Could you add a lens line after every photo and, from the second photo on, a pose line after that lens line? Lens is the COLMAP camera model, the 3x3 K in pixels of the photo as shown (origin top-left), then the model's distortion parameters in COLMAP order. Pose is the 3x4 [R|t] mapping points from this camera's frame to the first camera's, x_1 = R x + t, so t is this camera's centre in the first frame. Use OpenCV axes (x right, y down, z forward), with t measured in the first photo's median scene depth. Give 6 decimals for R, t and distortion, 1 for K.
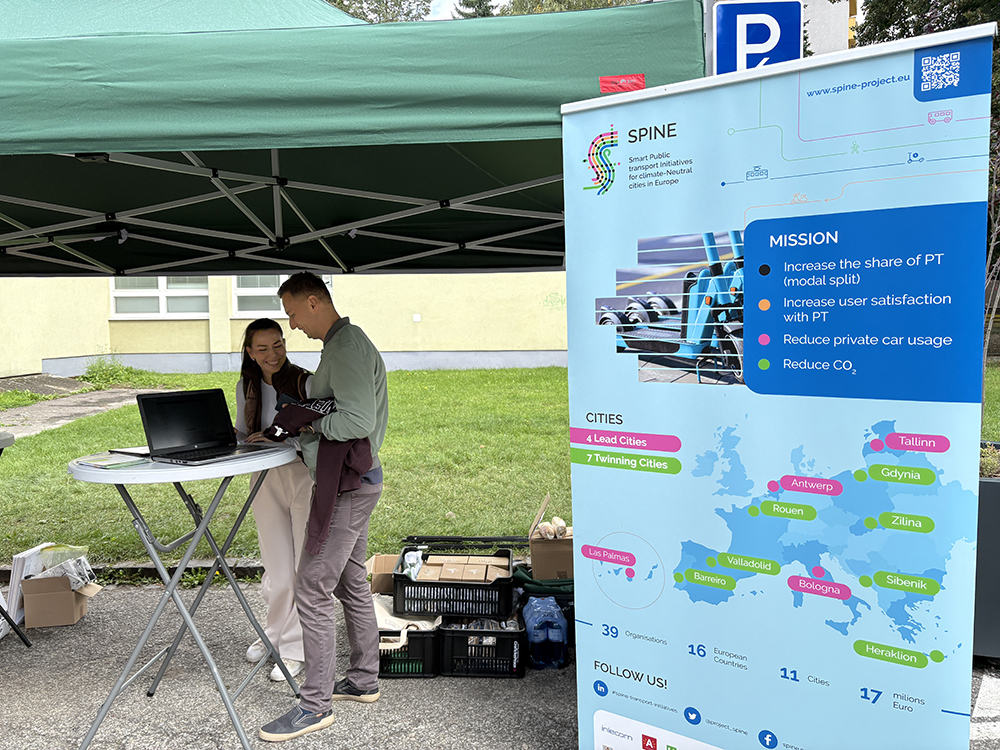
lens RADIAL K [[776.1, 0, 500.3], [0, 776.1, 385.3], [0, 0, 1]] dist [0.031791, -0.007062]
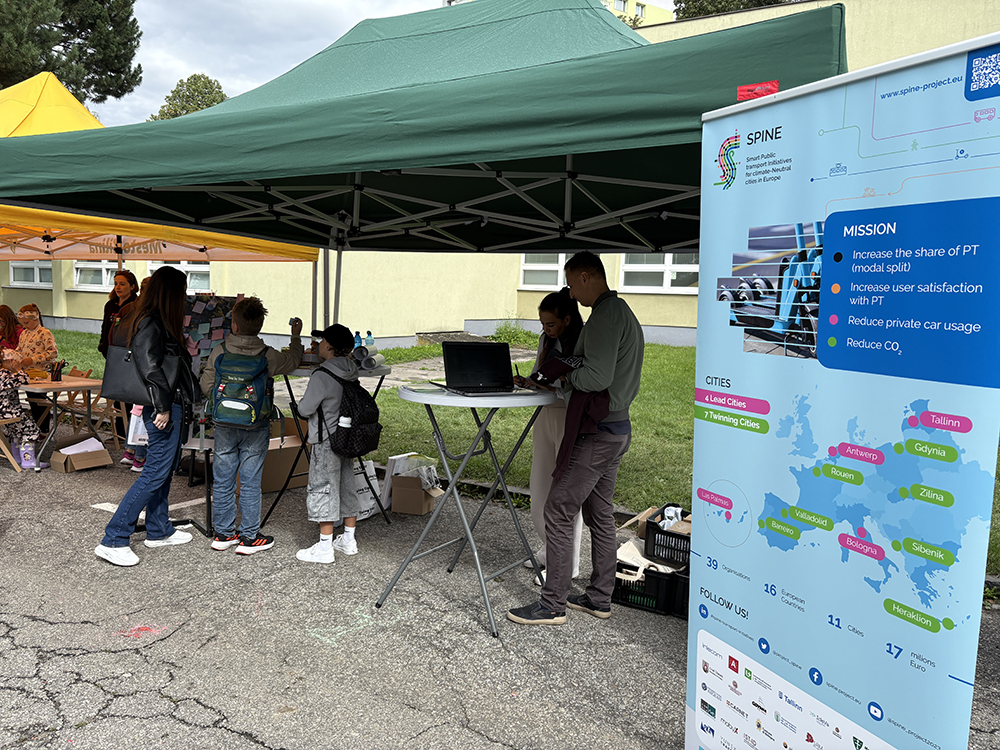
lens RADIAL K [[776.1, 0, 500.3], [0, 776.1, 385.3], [0, 0, 1]] dist [0.031791, -0.007062]
pose [[0.870426, 0.100134, -0.482008, 0.425815], [-0.086523, 0.994972, 0.050453, 0.018231], [0.484636, -0.002211, 0.874713, -0.190896]]
